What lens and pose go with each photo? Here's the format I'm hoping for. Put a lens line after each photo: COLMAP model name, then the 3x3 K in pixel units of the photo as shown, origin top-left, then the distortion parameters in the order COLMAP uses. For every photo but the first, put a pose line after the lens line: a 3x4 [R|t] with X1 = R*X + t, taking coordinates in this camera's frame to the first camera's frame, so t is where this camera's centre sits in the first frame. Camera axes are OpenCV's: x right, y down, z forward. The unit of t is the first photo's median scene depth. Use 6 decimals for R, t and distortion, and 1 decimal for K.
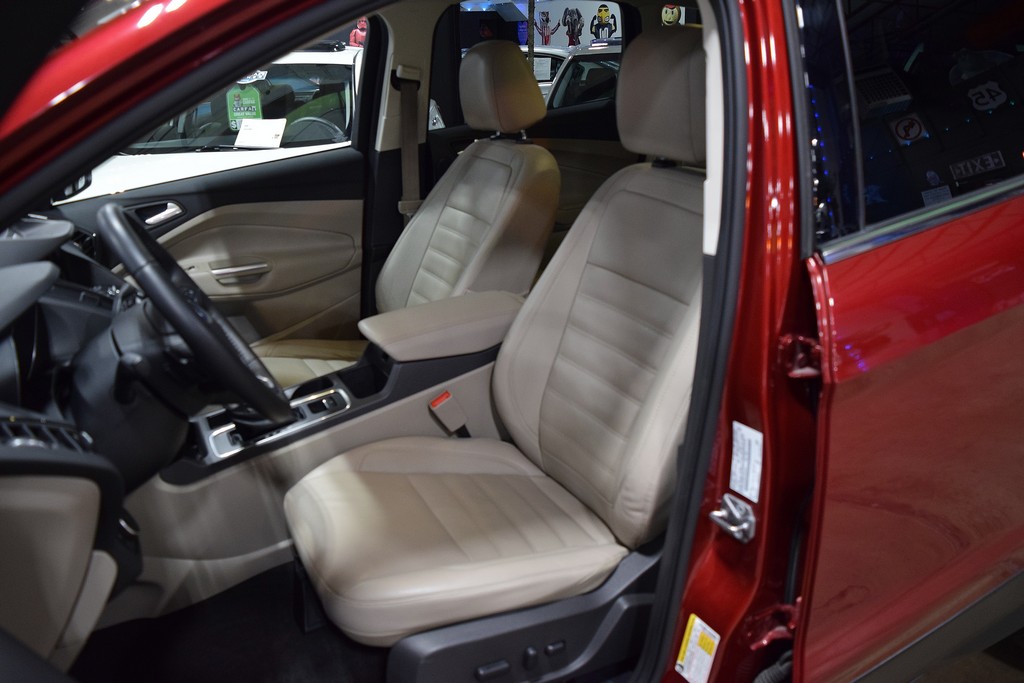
lens RADIAL K [[801.6, 0, 524.3], [0, 801.6, 338.9], [0, 0, 1]] dist [-0.094864, 0.019902]
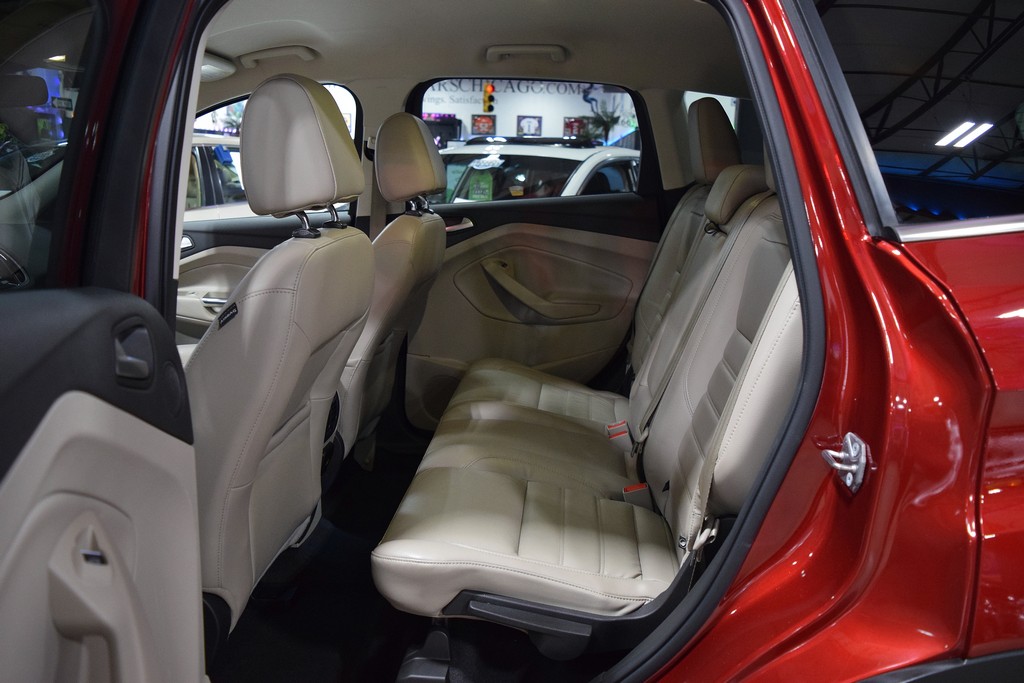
lens RADIAL K [[801.6, 0, 524.3], [0, 801.6, 338.9], [0, 0, 1]] dist [-0.094864, 0.019902]
pose [[0.848451, 0.164537, -0.503050, 0.771389], [-0.233190, 0.969440, -0.076219, -0.063588], [0.475135, 0.181974, 0.860890, 0.292581]]
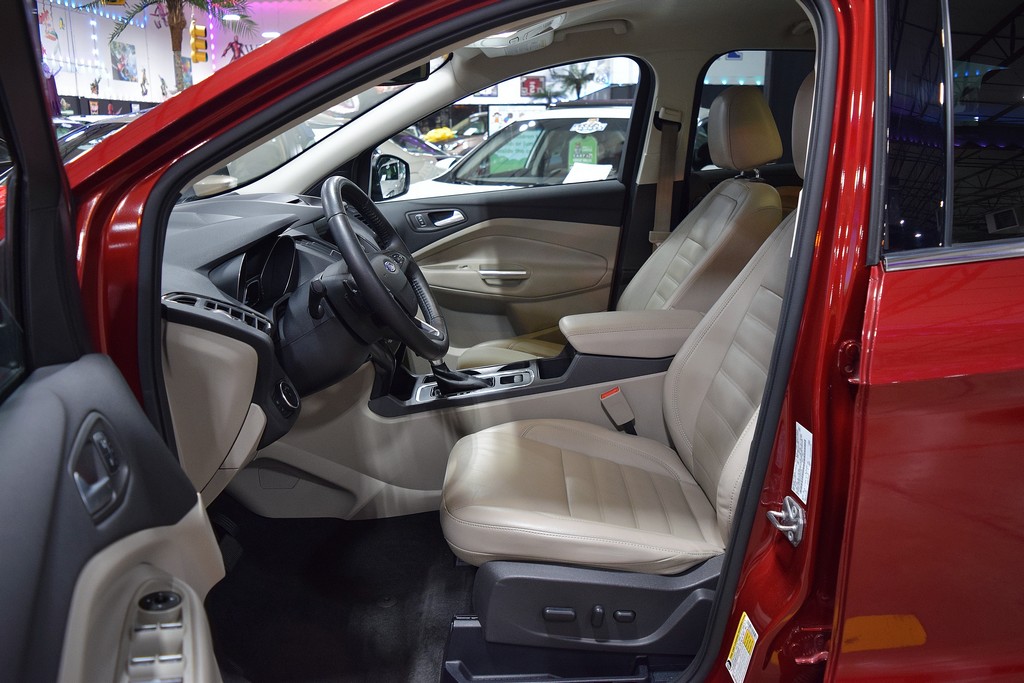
lens RADIAL K [[801.6, 0, 524.3], [0, 801.6, 338.9], [0, 0, 1]] dist [-0.094864, 0.019902]
pose [[0.891091, 0.139403, -0.431884, 0.248965], [-0.175132, 0.983567, -0.043867, 0.069509], [0.418672, 0.114726, 0.900862, -0.052222]]
